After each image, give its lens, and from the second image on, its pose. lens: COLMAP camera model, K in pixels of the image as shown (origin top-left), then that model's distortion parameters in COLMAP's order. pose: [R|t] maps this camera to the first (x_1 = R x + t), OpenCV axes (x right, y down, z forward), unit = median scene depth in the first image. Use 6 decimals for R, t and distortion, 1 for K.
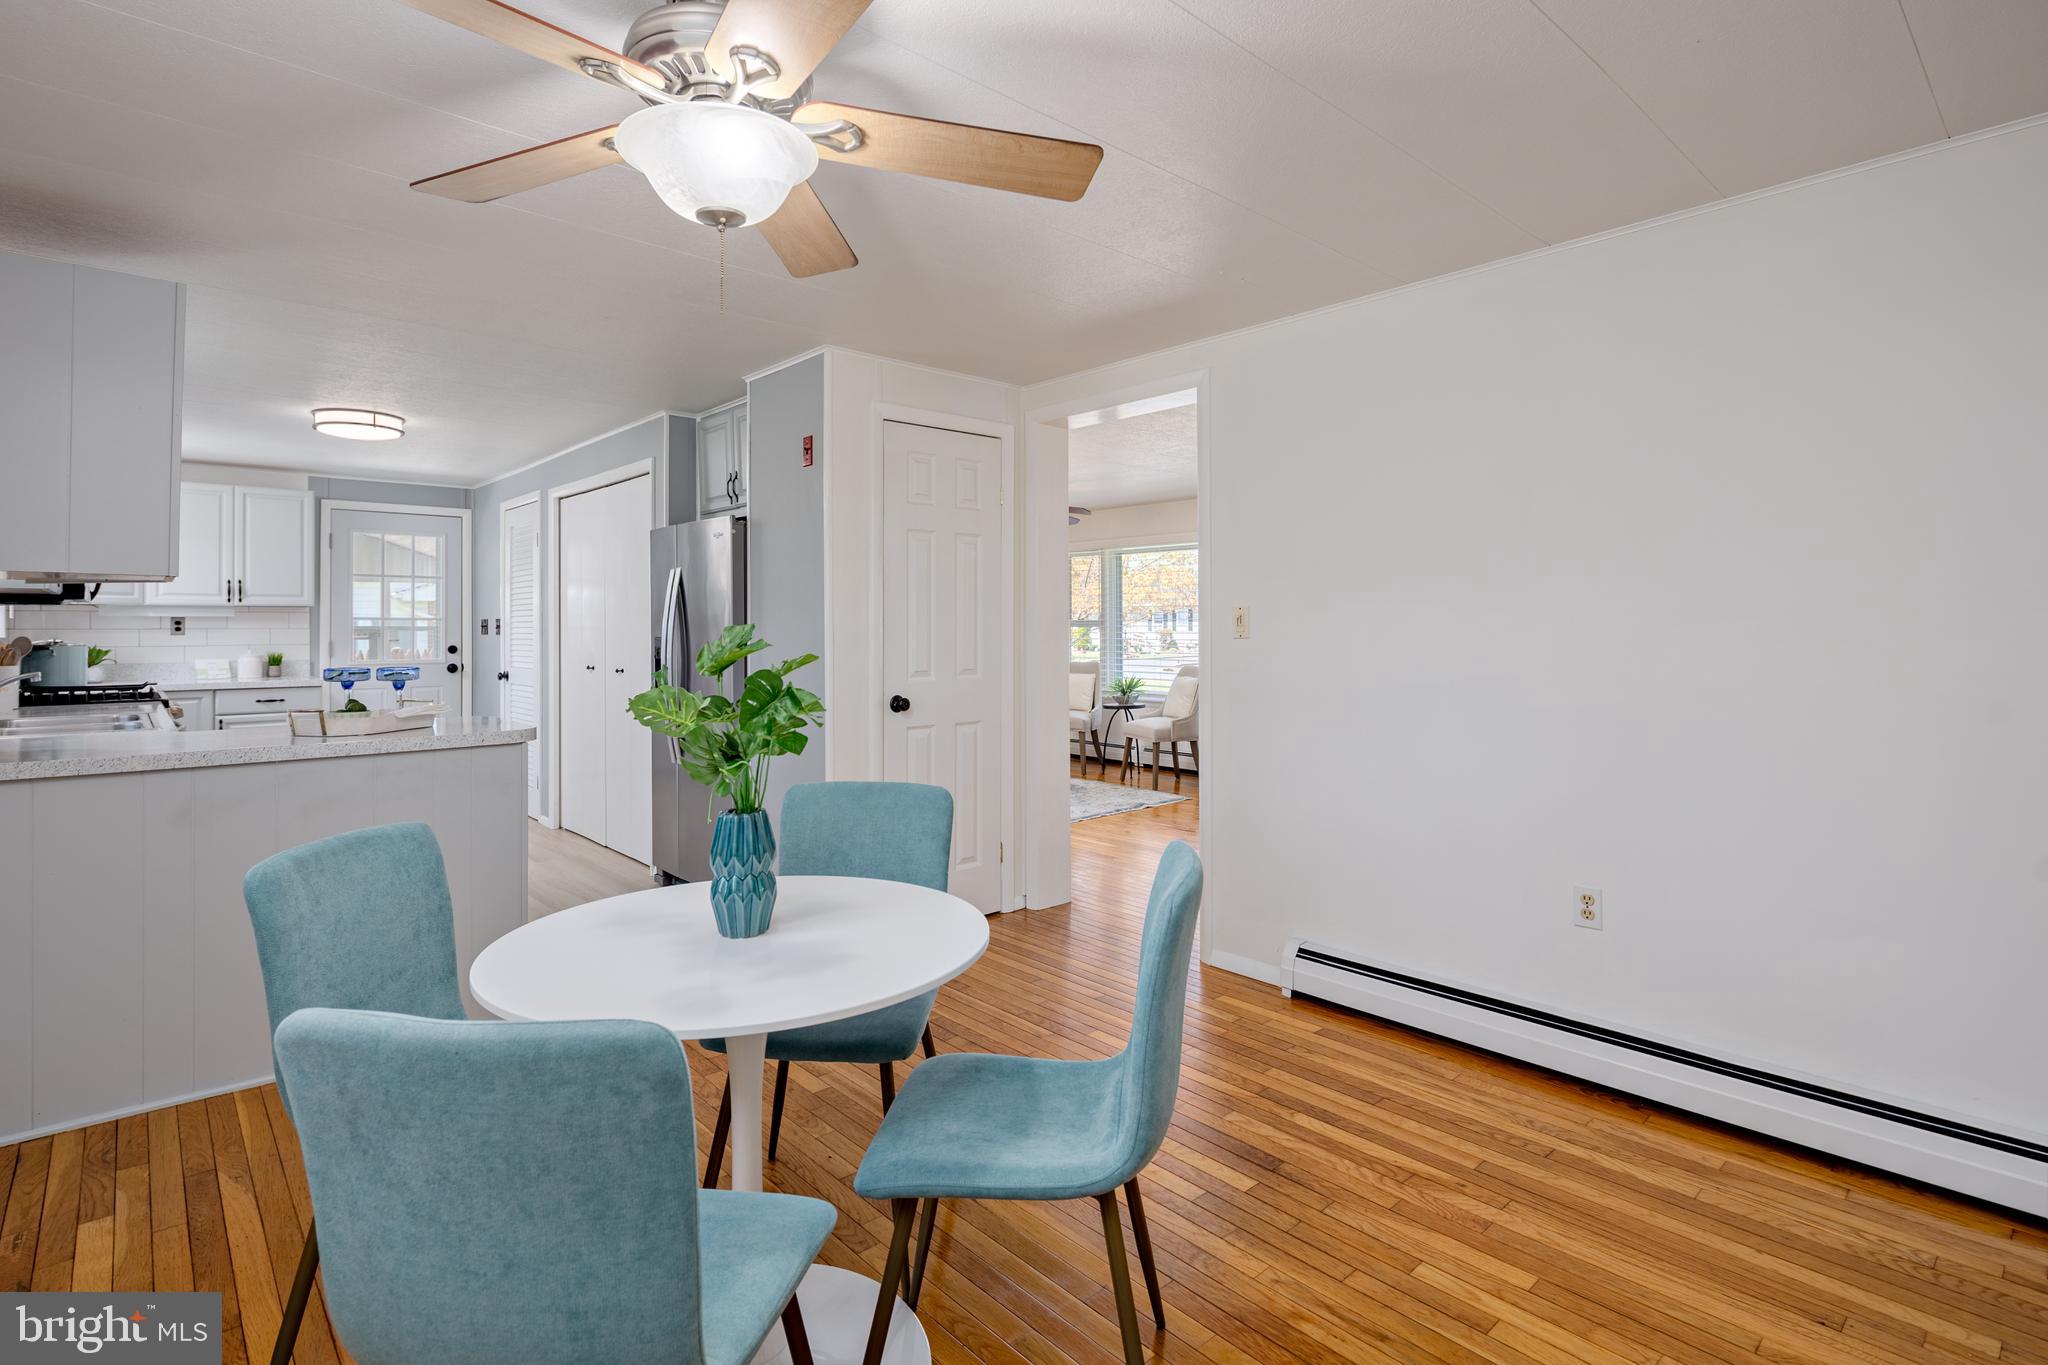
lens RADIAL K [[981.2, 0, 1015.7], [0, 981.2, 615.5], [0, 0, 1]] dist [0.001952, 0.000090]
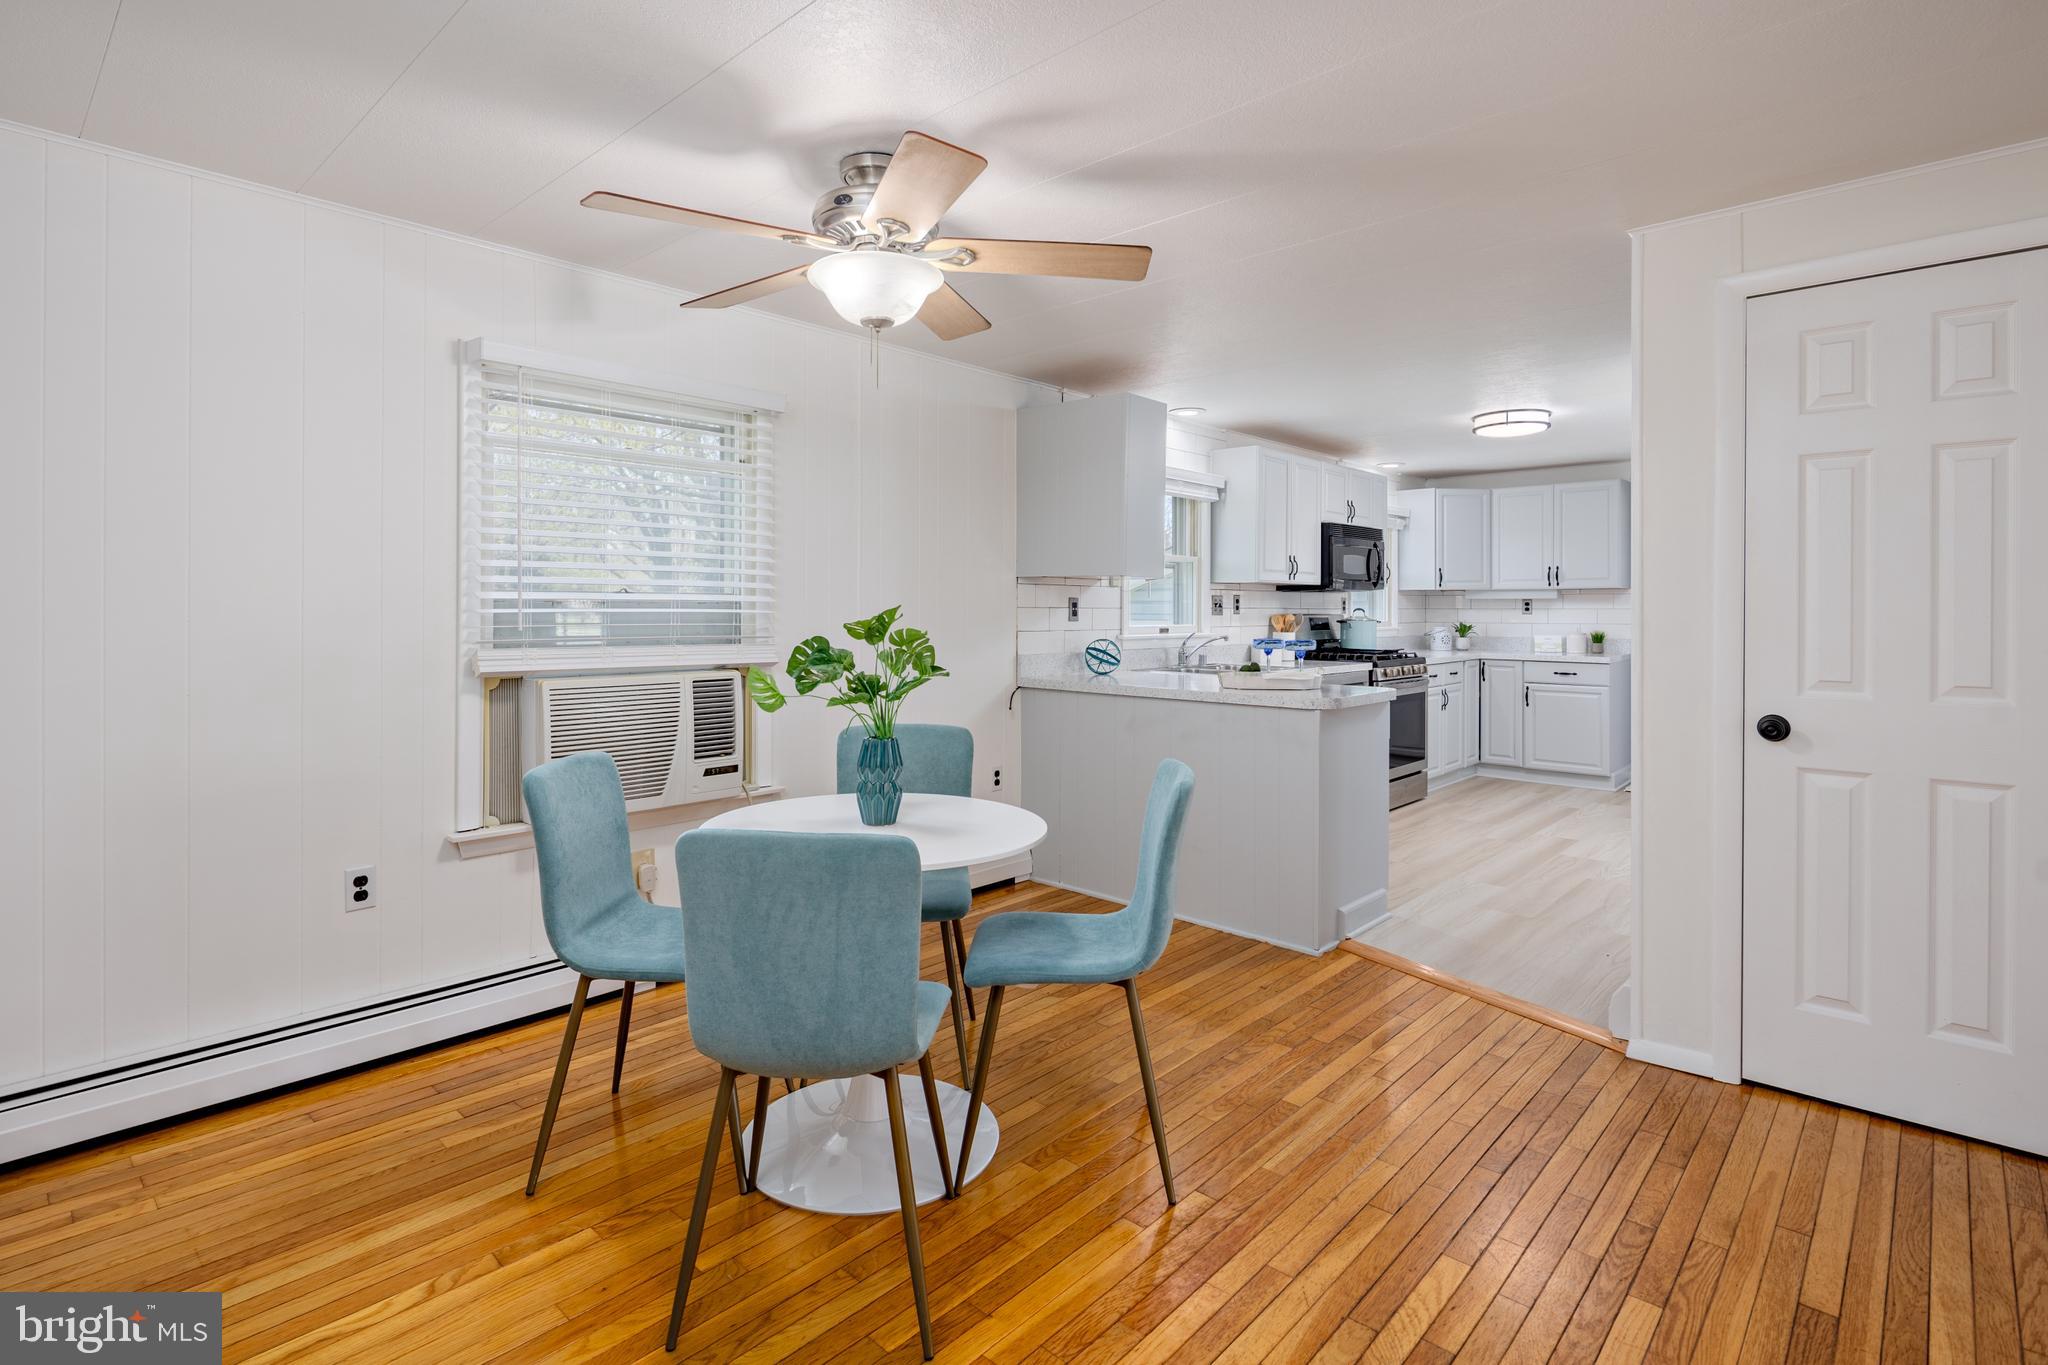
lens RADIAL K [[995.2, 0, 1014.8], [0, 995.2, 616.5], [0, 0, 1]] dist [0.000064, -0.000834]
pose [[0.083986, 0.011245, -0.996404, 0.330084], [0.009570, 0.999881, 0.012091, 0.002390], [0.996421, -0.010551, 0.083868, 0.294712]]
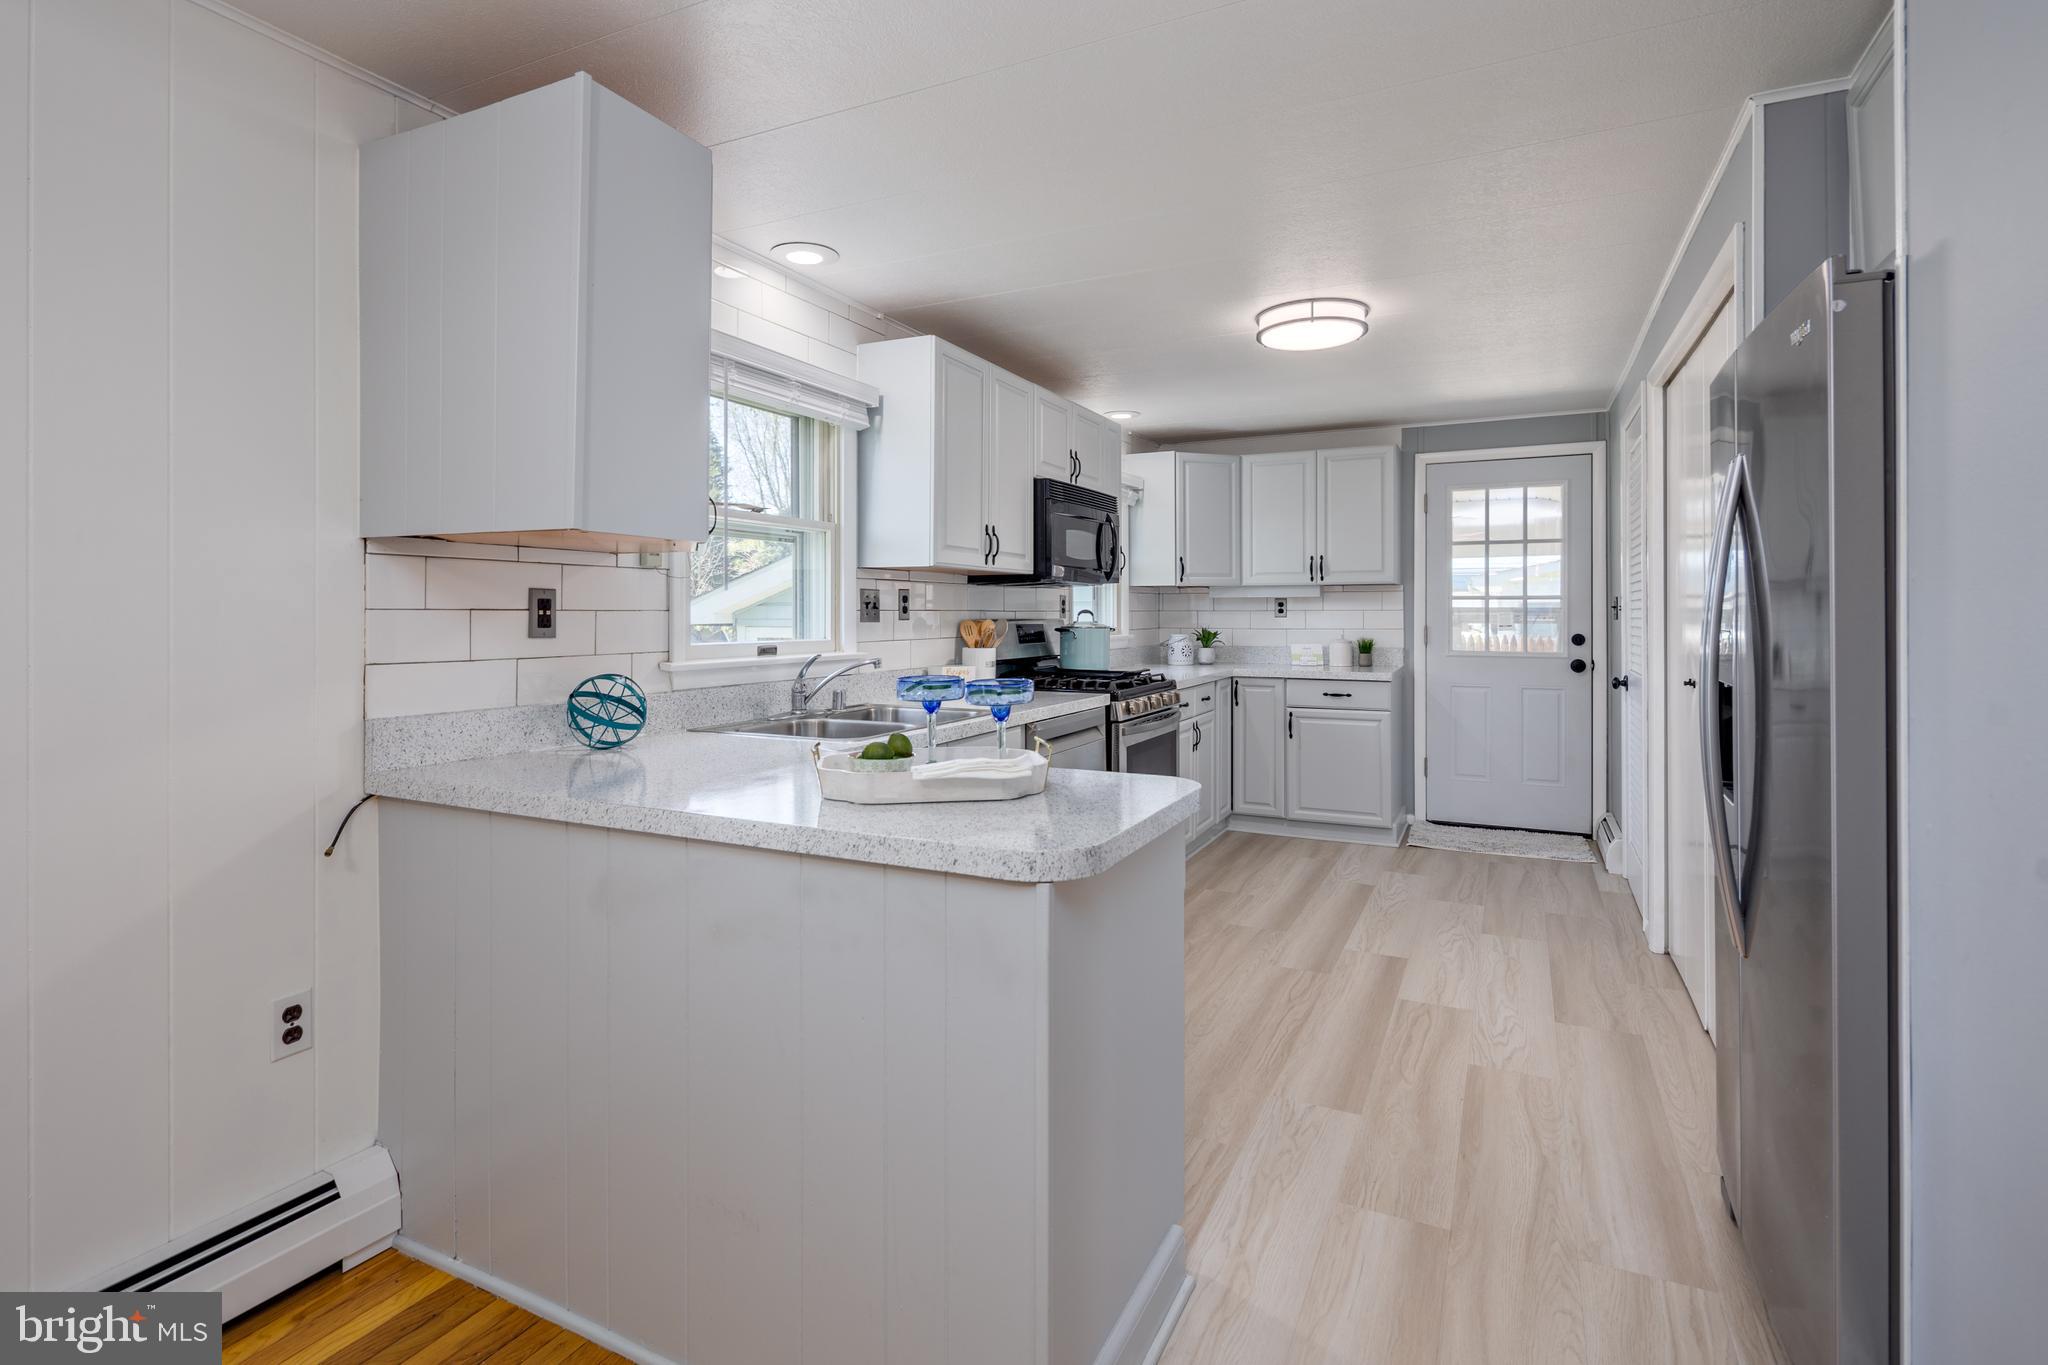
lens RADIAL K [[995.2, 0, 1014.8], [0, 995.2, 616.5], [0, 0, 1]] dist [0.000064, -0.000834]
pose [[0.364363, 0.006527, -0.931234, -0.057776], [0.011431, 0.999869, 0.011481, 0.005802], [0.931187, -0.014829, 0.364241, 0.443754]]
